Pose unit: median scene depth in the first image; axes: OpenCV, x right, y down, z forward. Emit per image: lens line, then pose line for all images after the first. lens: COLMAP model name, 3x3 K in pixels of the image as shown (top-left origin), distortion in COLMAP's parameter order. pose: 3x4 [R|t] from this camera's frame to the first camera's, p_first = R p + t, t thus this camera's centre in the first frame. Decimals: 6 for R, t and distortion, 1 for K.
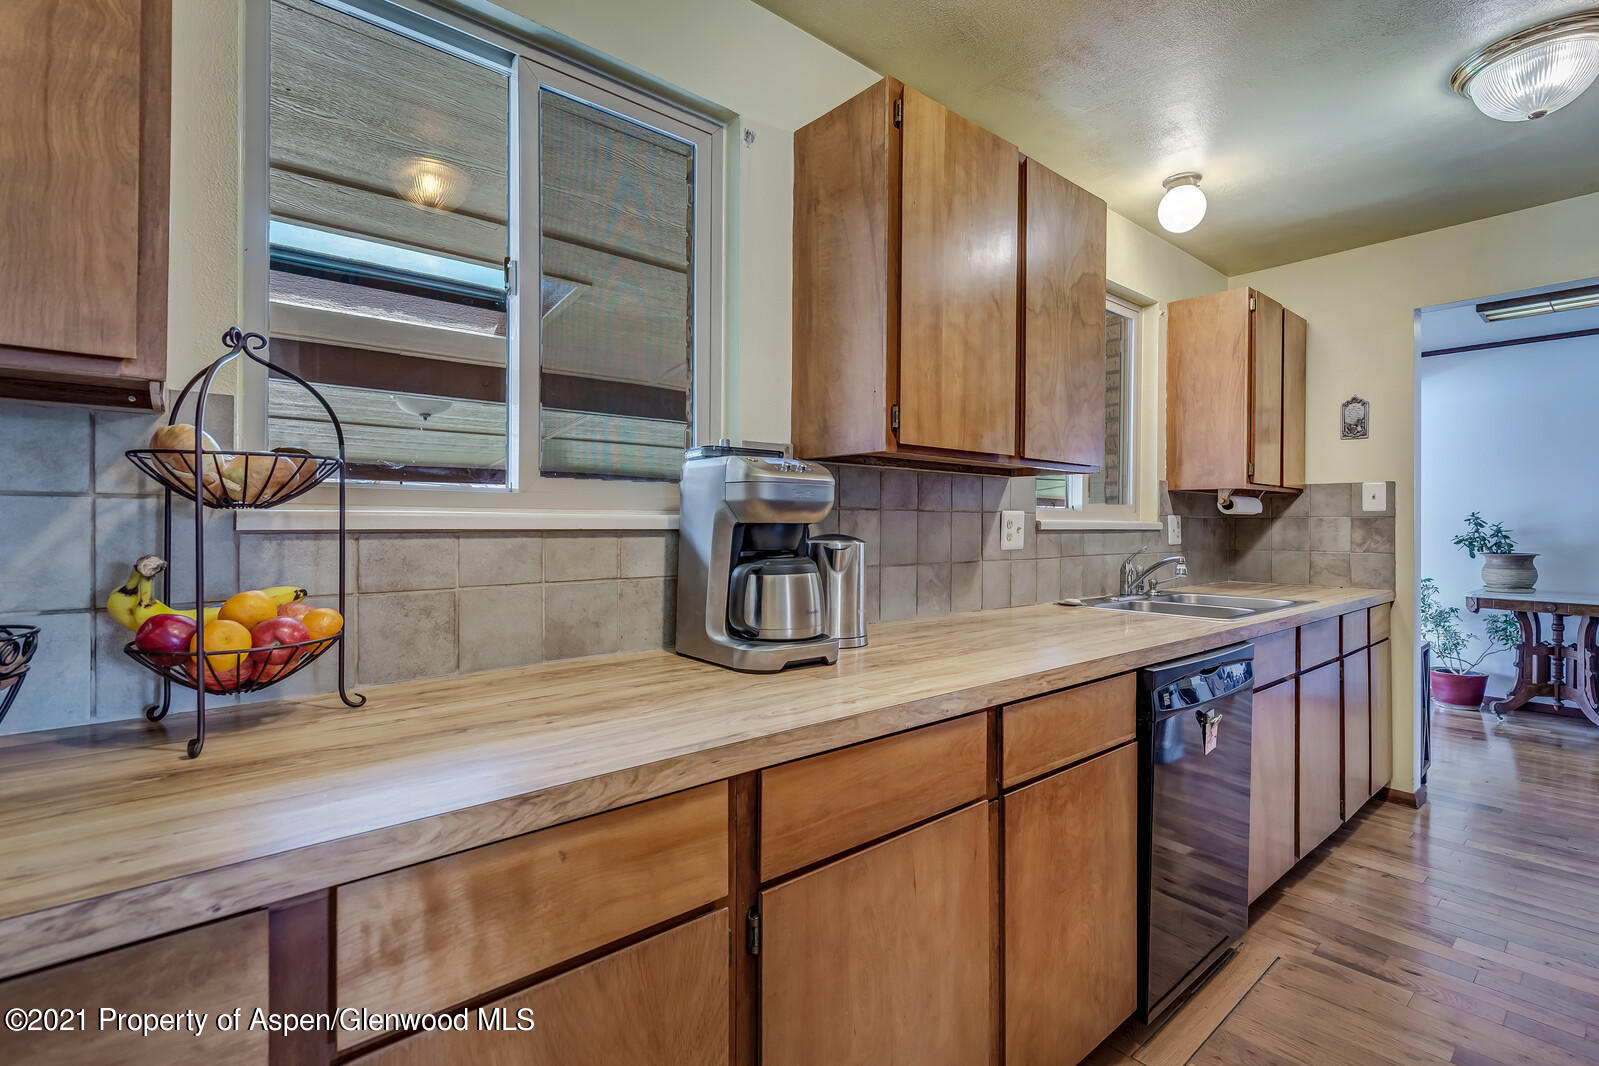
lens RADIAL K [[730.4, 0, 804.3], [0, 730.4, 524.1], [0, 0, 1]] dist [0.001353, 0.000595]
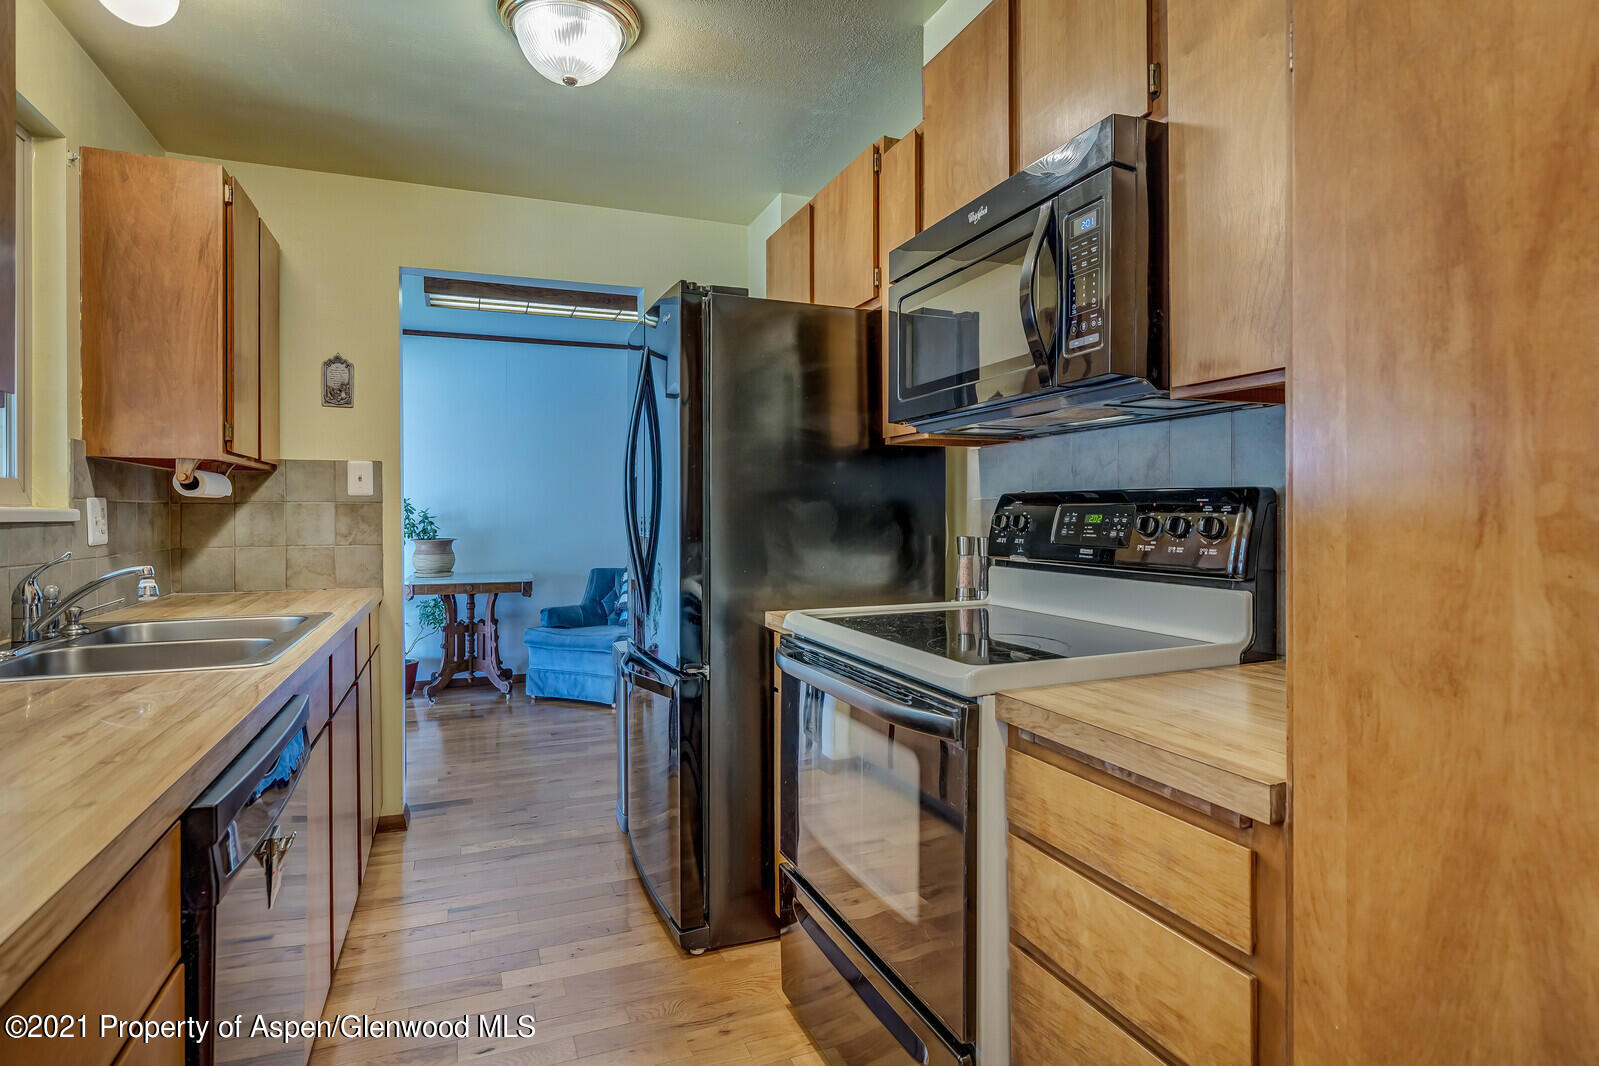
lens RADIAL K [[841.4, 0, 802.5], [0, 841.4, 516.9], [0, 0, 1]] dist [0.000629, -0.000072]
pose [[0.331379, -0.011428, 0.943428, 0.032879], [0.005688, 0.999933, 0.010114, -0.000009], [-0.943481, 0.002014, 0.331422, 0.194655]]
